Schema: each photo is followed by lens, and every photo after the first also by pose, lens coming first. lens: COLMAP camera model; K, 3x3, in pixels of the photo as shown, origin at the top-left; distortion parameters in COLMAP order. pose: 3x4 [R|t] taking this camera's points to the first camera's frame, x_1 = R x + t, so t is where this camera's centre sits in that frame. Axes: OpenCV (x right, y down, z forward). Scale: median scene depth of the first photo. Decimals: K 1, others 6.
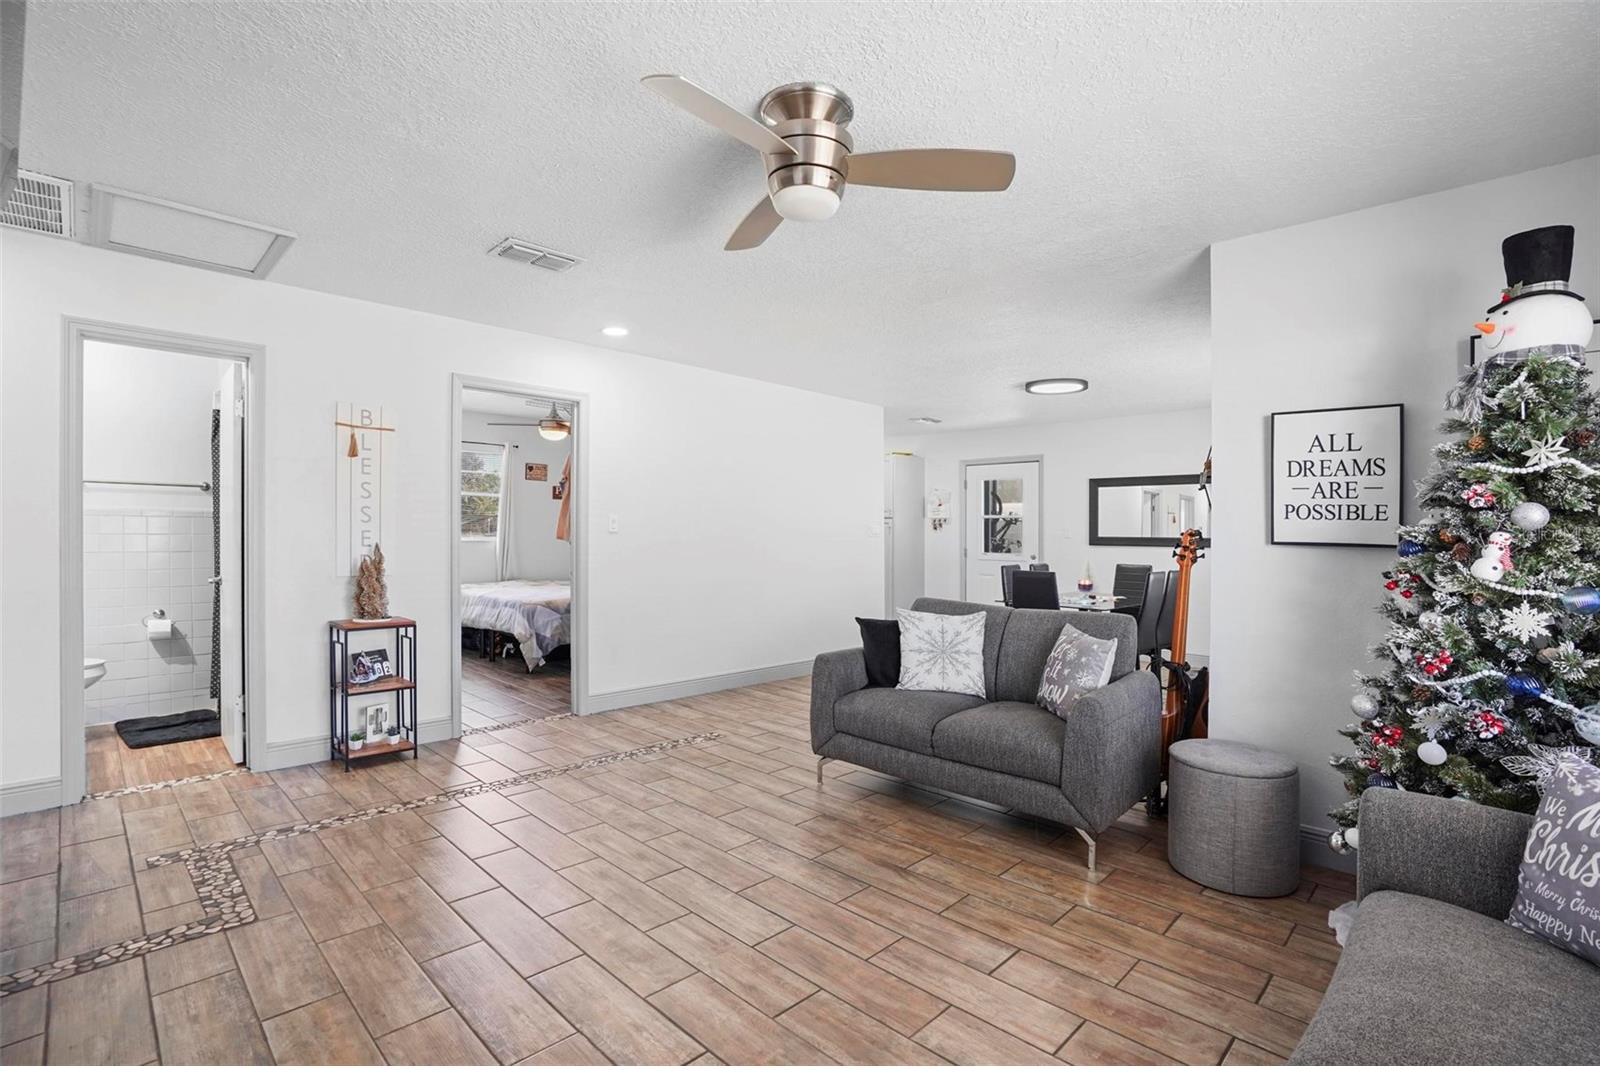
lens RADIAL K [[746.7, 0, 805.6], [0, 746.7, 524.4], [0, 0, 1]] dist [-0.059088, 0.018917]
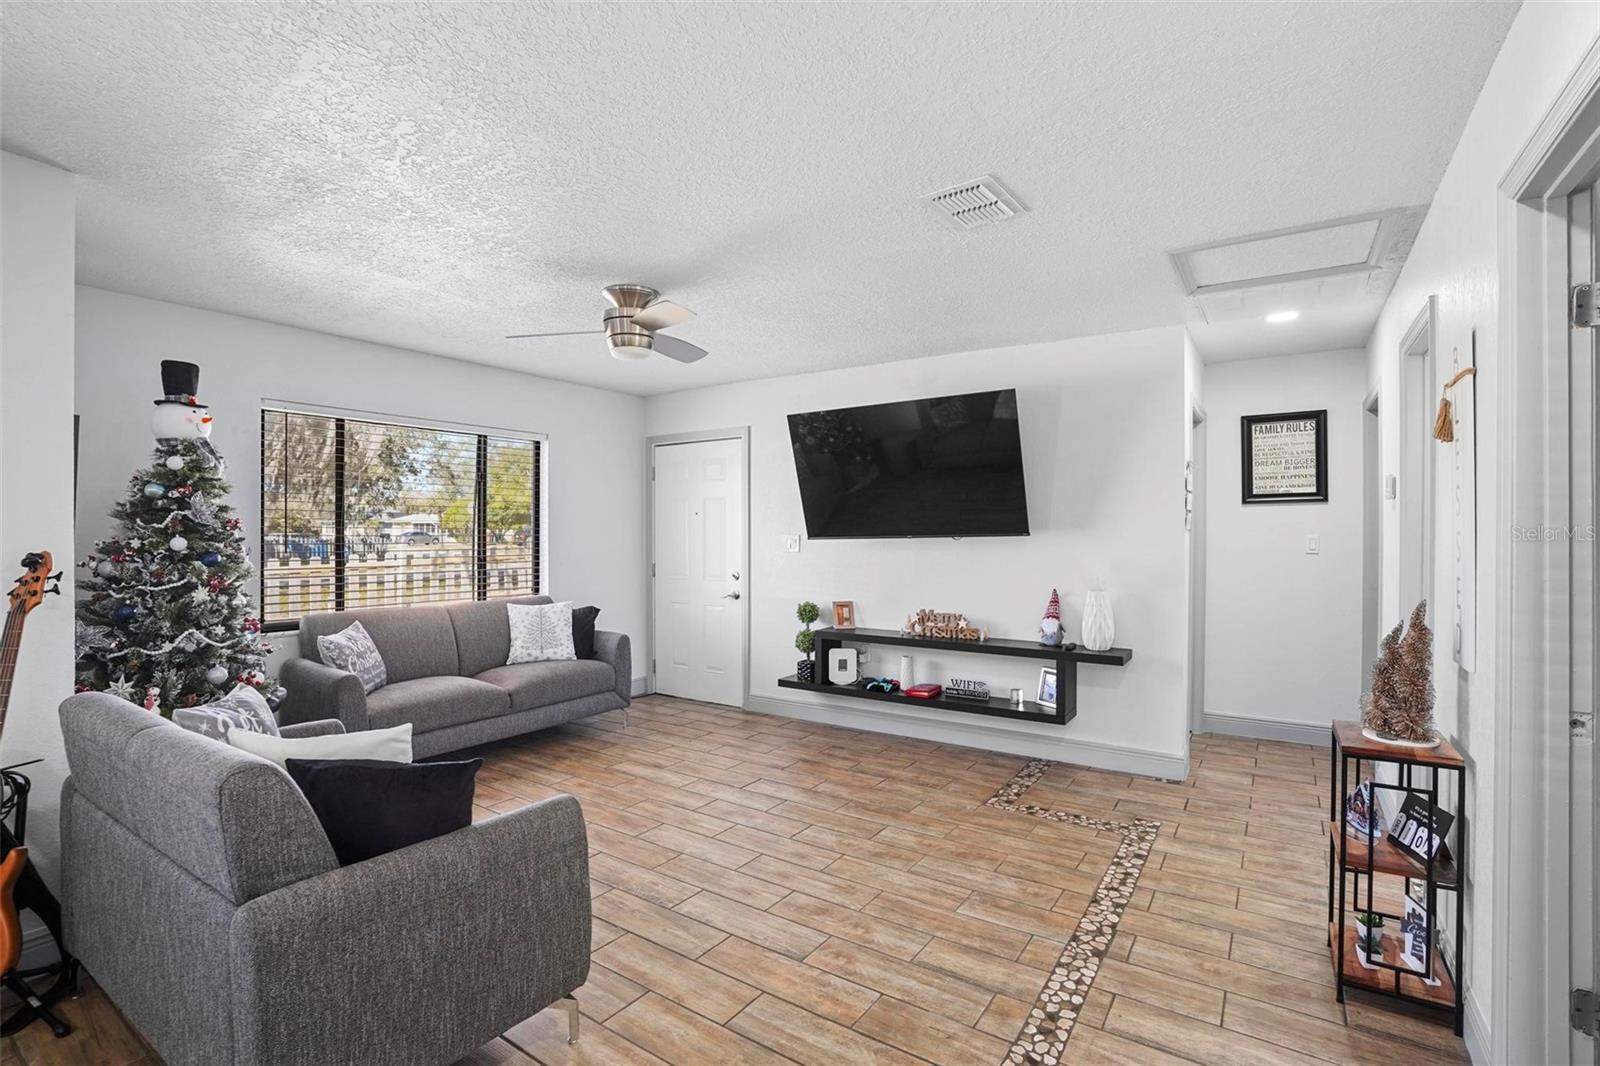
lens RADIAL K [[746.7, 0, 771.6], [0, 746.7, 535.8], [0, 0, 1]] dist [-0.059088, 0.018917]
pose [[-0.990522, -0.014983, -0.136535, -0.058257], [-0.014122, 0.999874, -0.007272, -0.014878], [0.136626, -0.005275, -0.990609, 1.973149]]
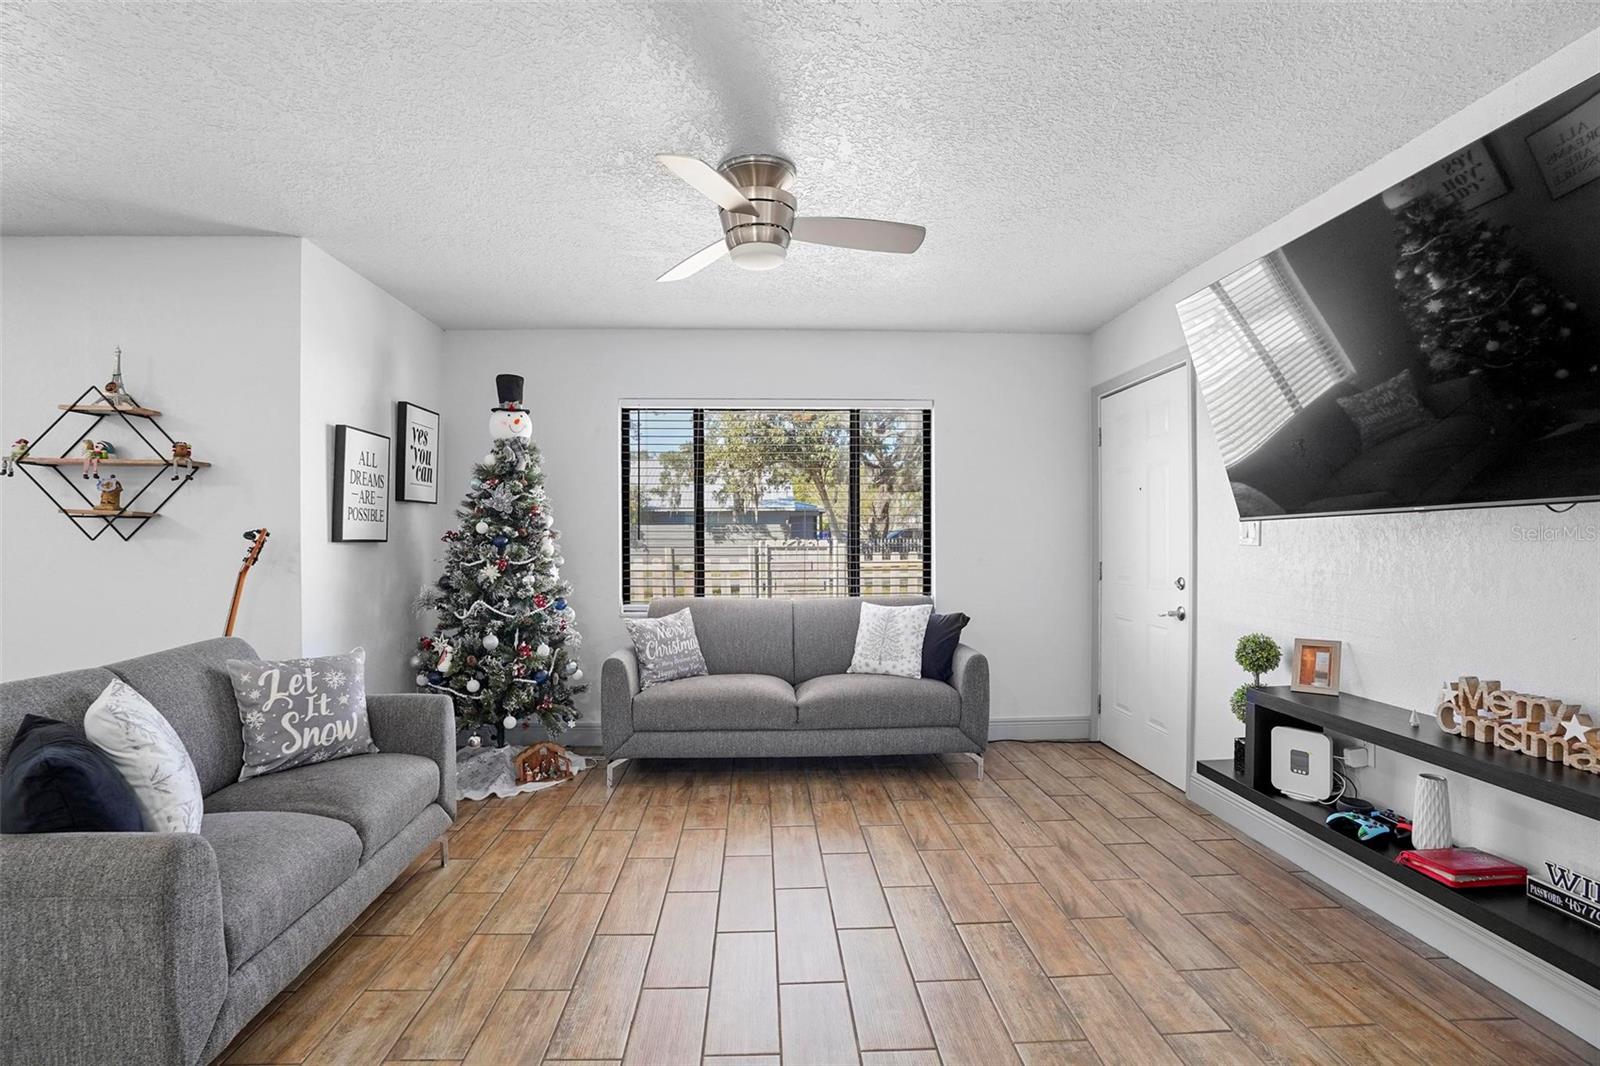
lens RADIAL K [[746.7, 0, 785.6], [0, 746.7, 541.1], [0, 0, 1]] dist [-0.059088, 0.018917]
pose [[-0.714455, -0.018488, 0.699437, -0.623739], [-0.014394, 0.999828, 0.011726, 0.002444], [-0.699533, -0.001690, -0.714598, 1.341595]]
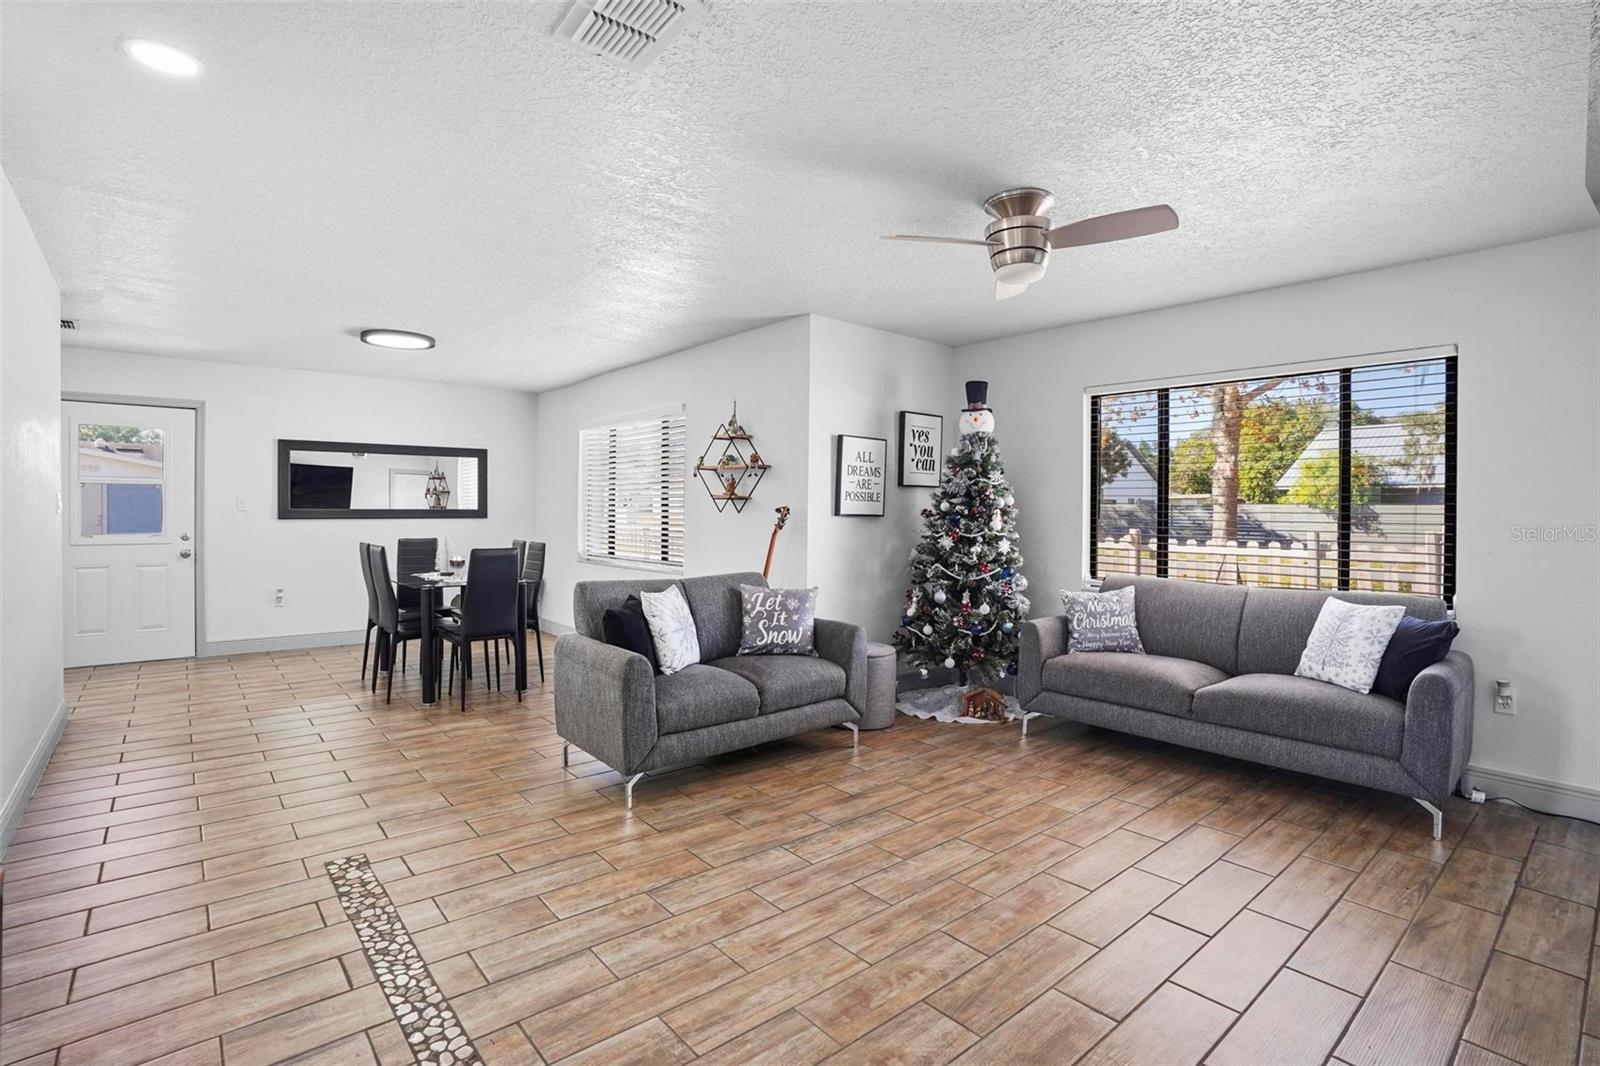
lens RADIAL K [[746.7, 0, 801.8], [0, 746.7, 520.2], [0, 0, 1]] dist [-0.059088, 0.018917]
pose [[0.102098, -0.025501, 0.994447, -1.009666], [-0.018463, 0.999451, 0.027525, -0.007613], [-0.994603, -0.021171, 0.101571, 0.930135]]
